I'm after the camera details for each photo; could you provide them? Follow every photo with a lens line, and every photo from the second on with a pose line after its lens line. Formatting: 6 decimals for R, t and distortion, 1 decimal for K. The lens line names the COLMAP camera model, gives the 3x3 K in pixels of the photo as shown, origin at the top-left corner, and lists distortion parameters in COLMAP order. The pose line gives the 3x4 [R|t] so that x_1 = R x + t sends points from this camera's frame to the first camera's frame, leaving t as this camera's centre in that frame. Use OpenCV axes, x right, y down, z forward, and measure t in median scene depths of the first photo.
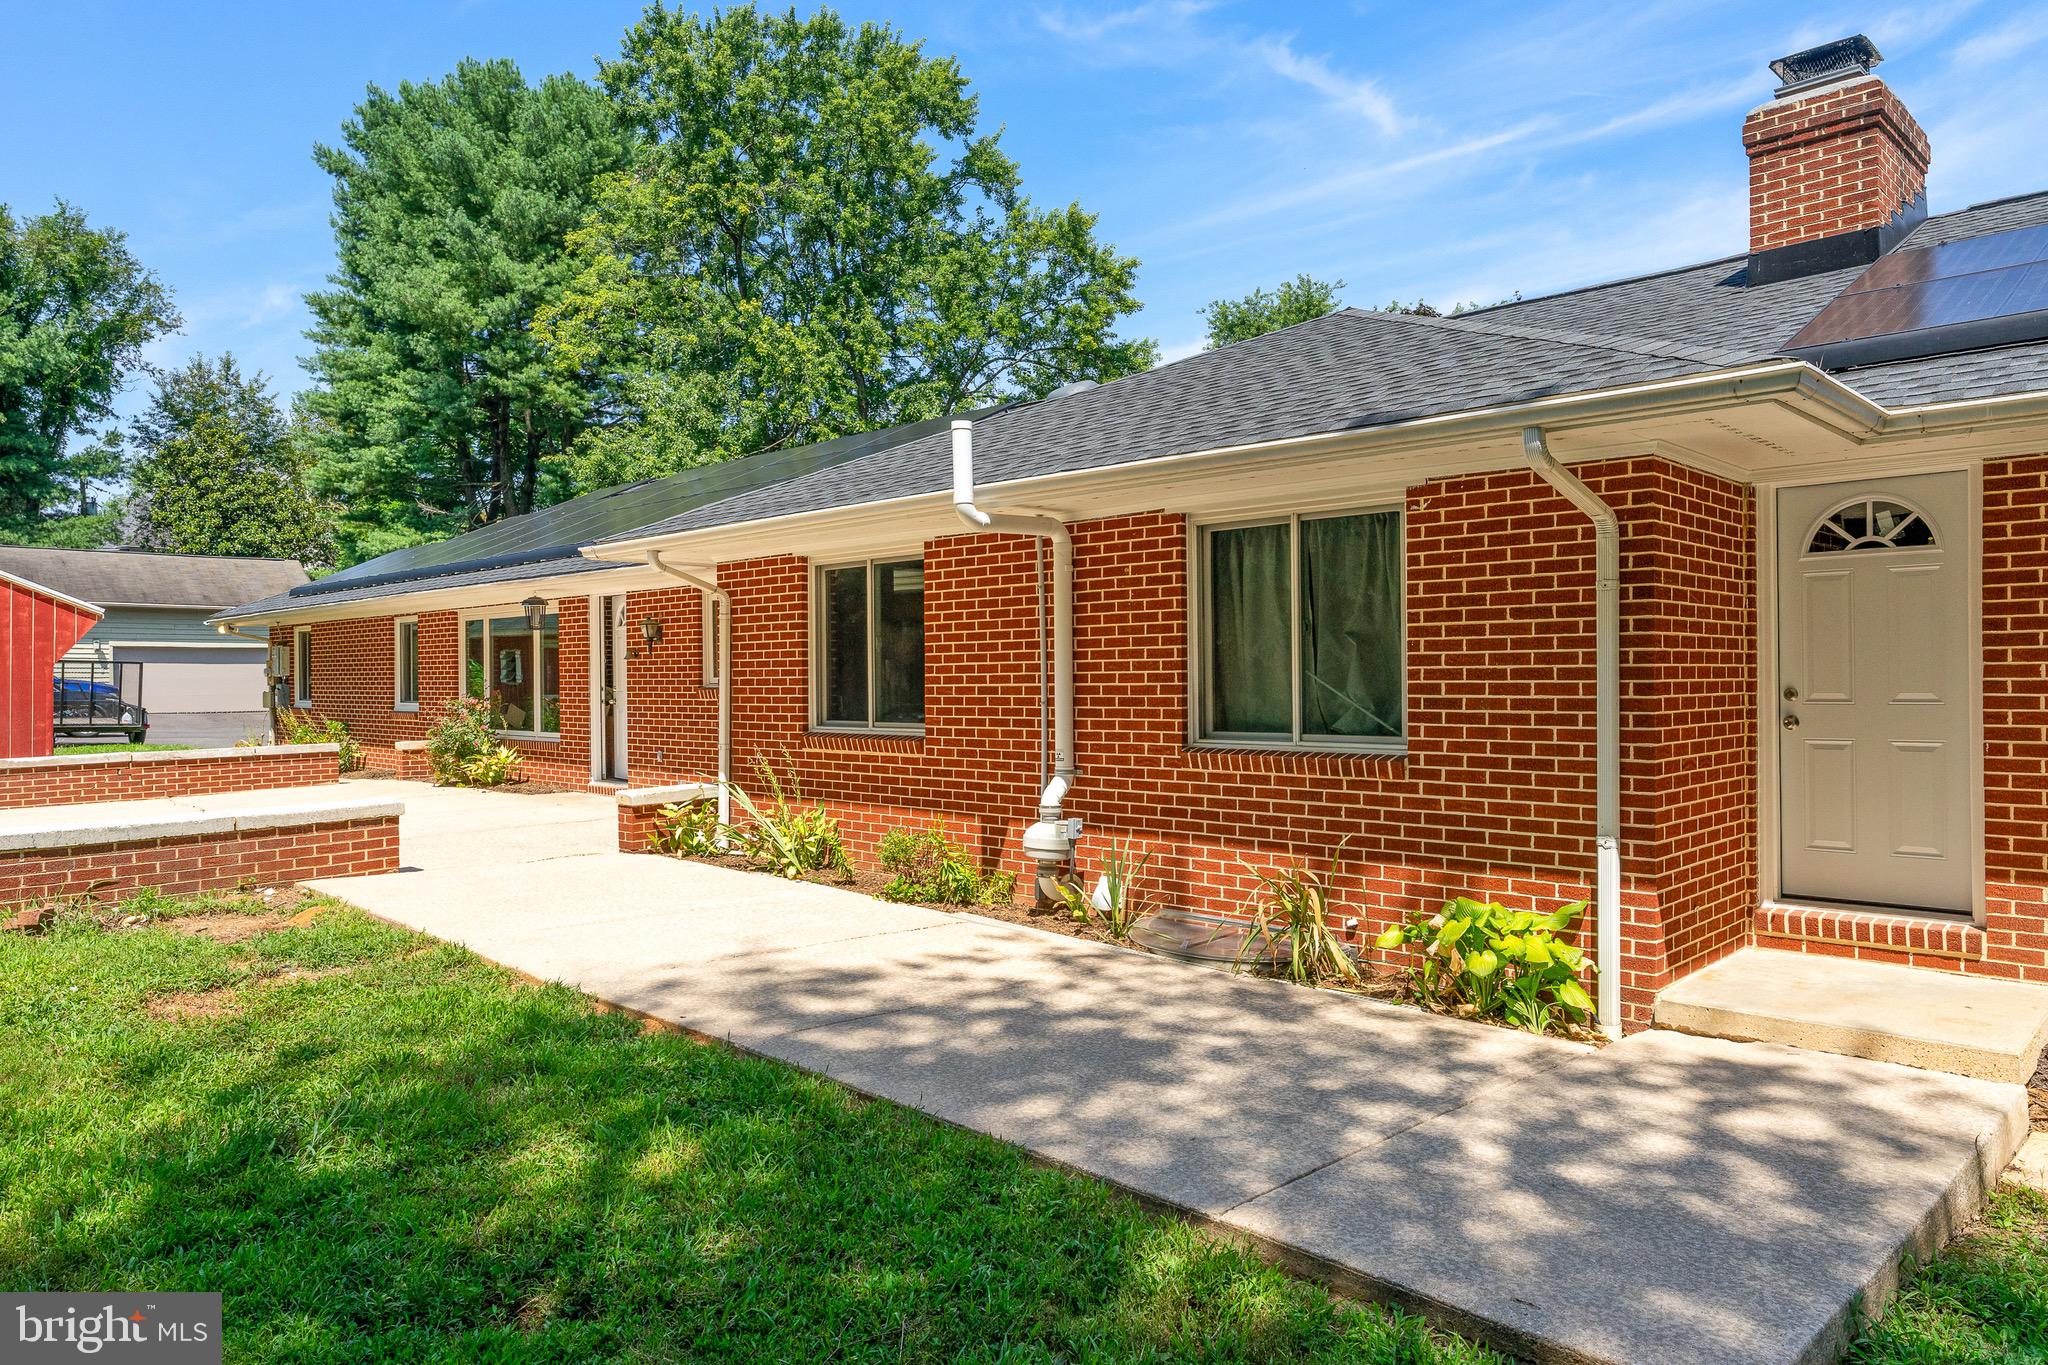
lens RADIAL K [[1325.3, 0, 1034.6], [0, 1325.3, 674.5], [0, 0, 1]] dist [0.034687, 0.000303]
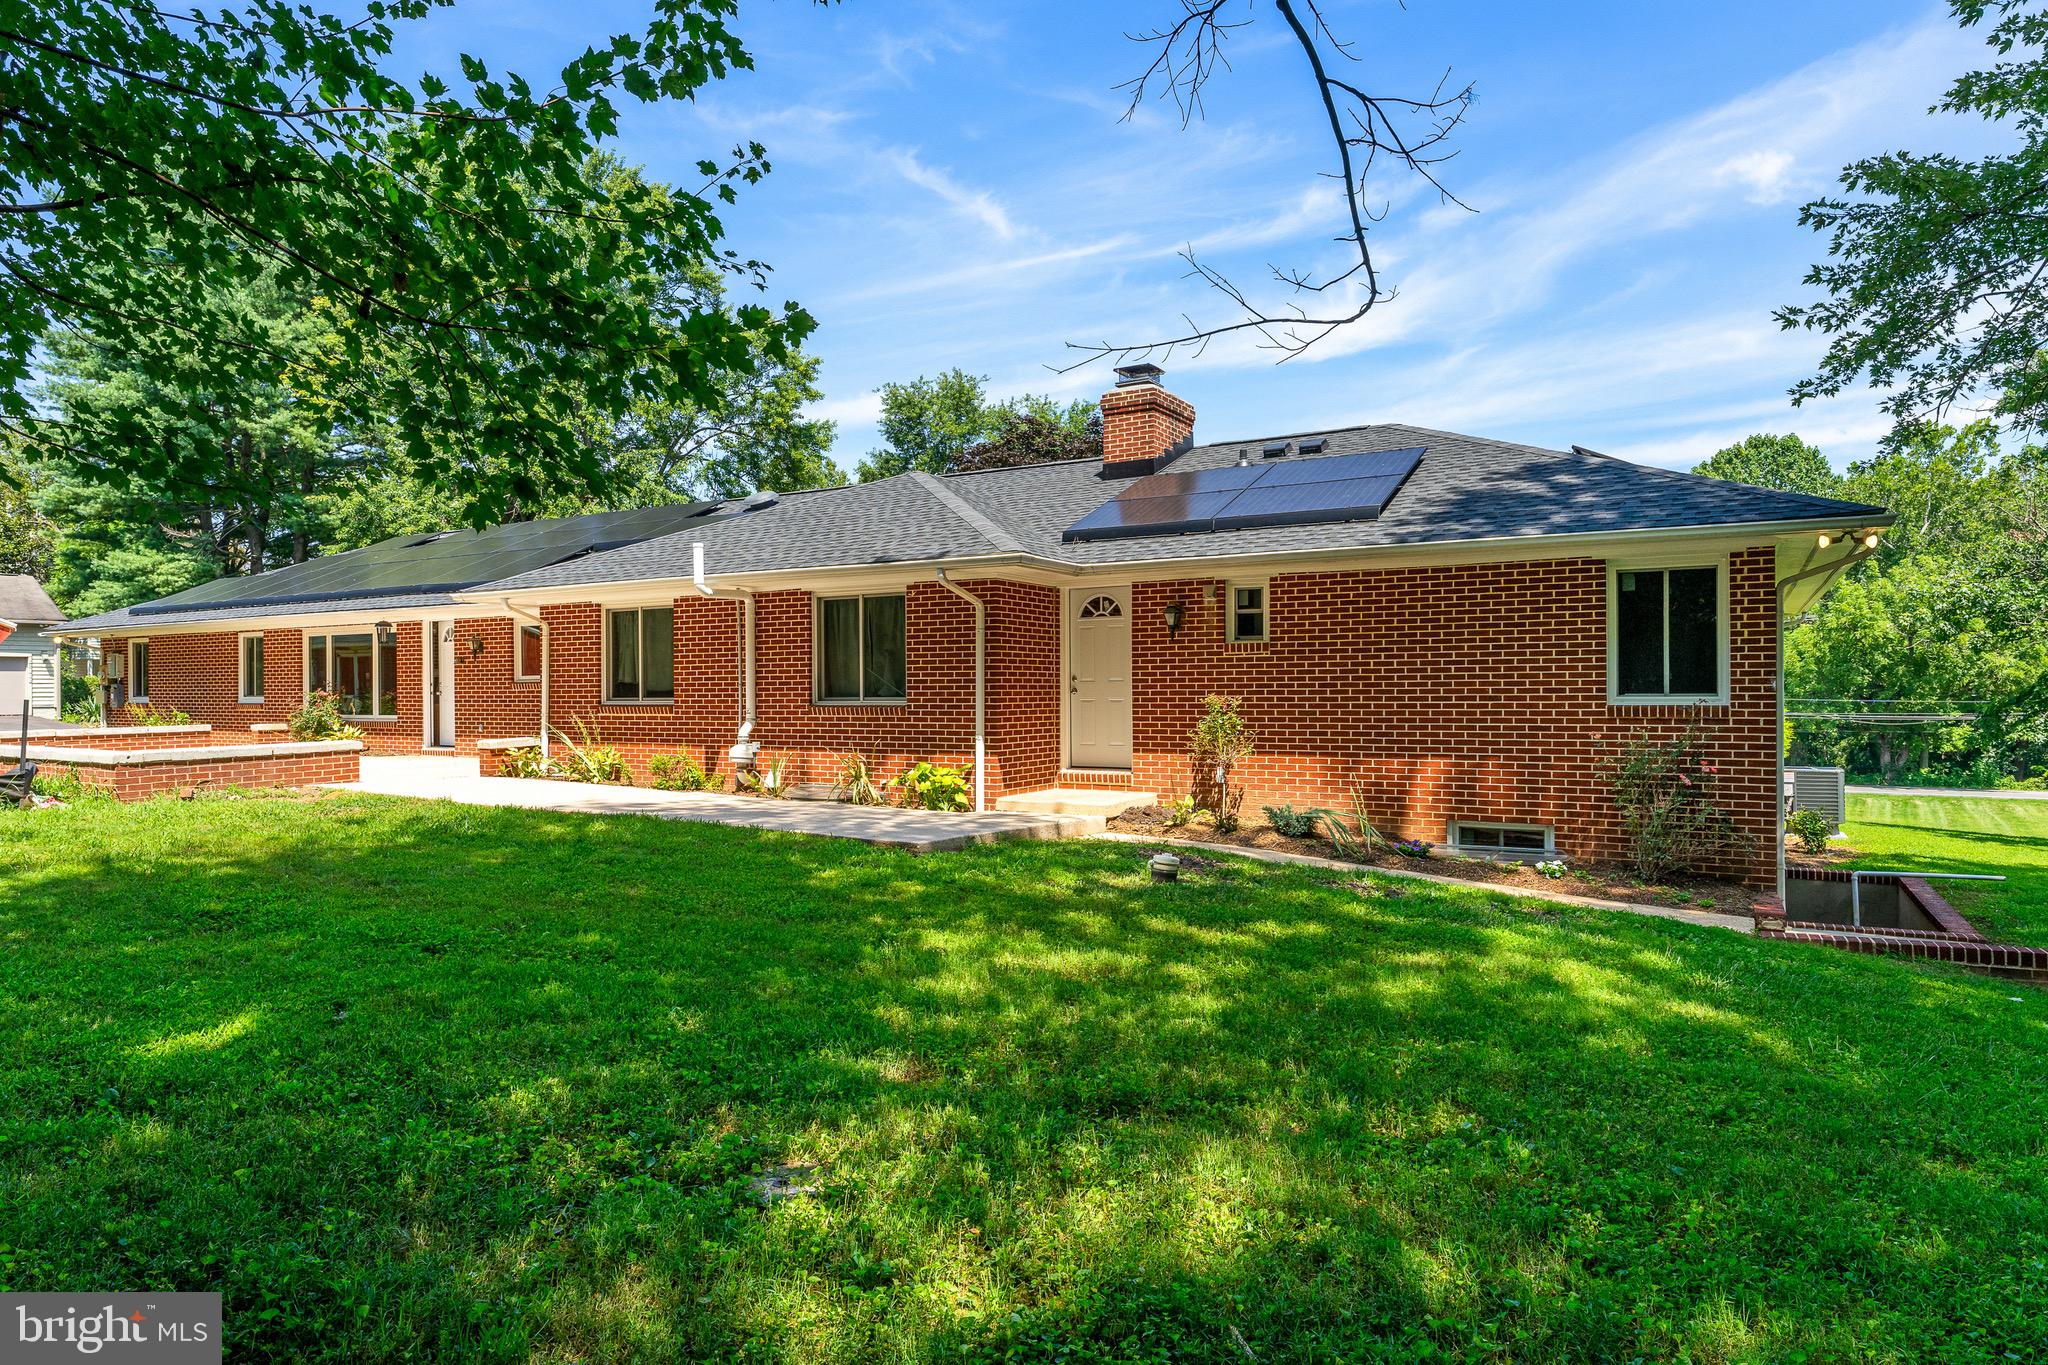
lens RADIAL K [[1189.1, 0, 1024.0], [0, 1189.1, 682.5], [0, 0, 1]] dist [0.011786, 0.000840]
pose [[0.971896, 0.004118, 0.235375, 0.000593], [-0.002692, 0.999976, -0.006380, 0.022408], [-0.235396, 0.005567, 0.971884, -0.627846]]
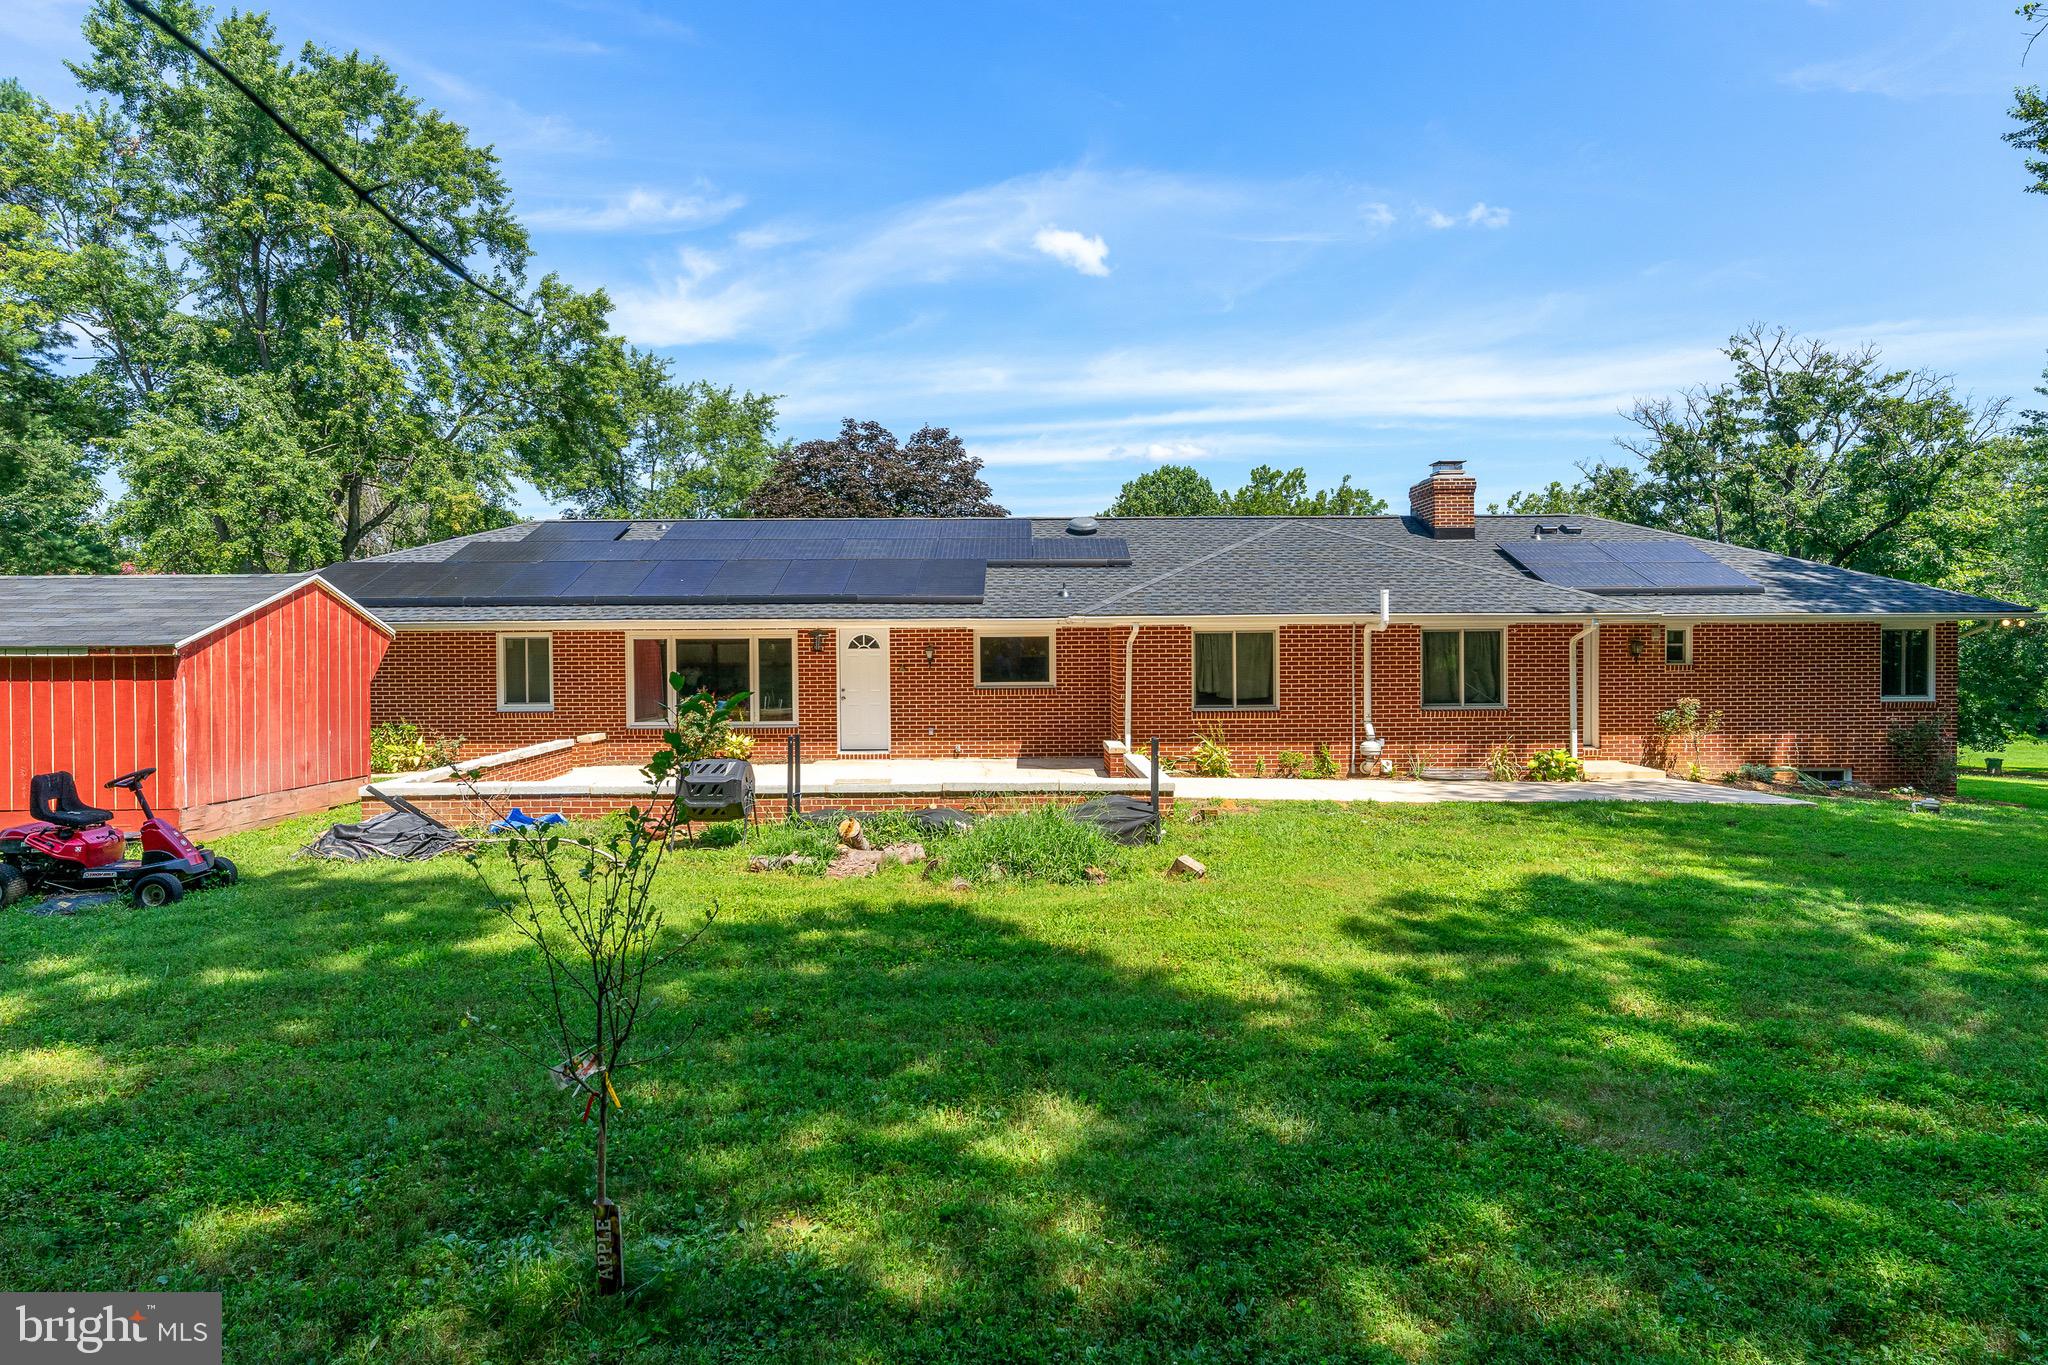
lens RADIAL K [[1079.5, 0, 1016.3], [0, 1079.5, 670.8], [0, 0, 1]] dist [0.003325, 0.000627]
pose [[0.723543, -0.014450, 0.690128, -1.496889], [0.000366, 0.999789, 0.020550, -0.053409], [-0.690280, -0.014617, 0.723395, -0.038301]]
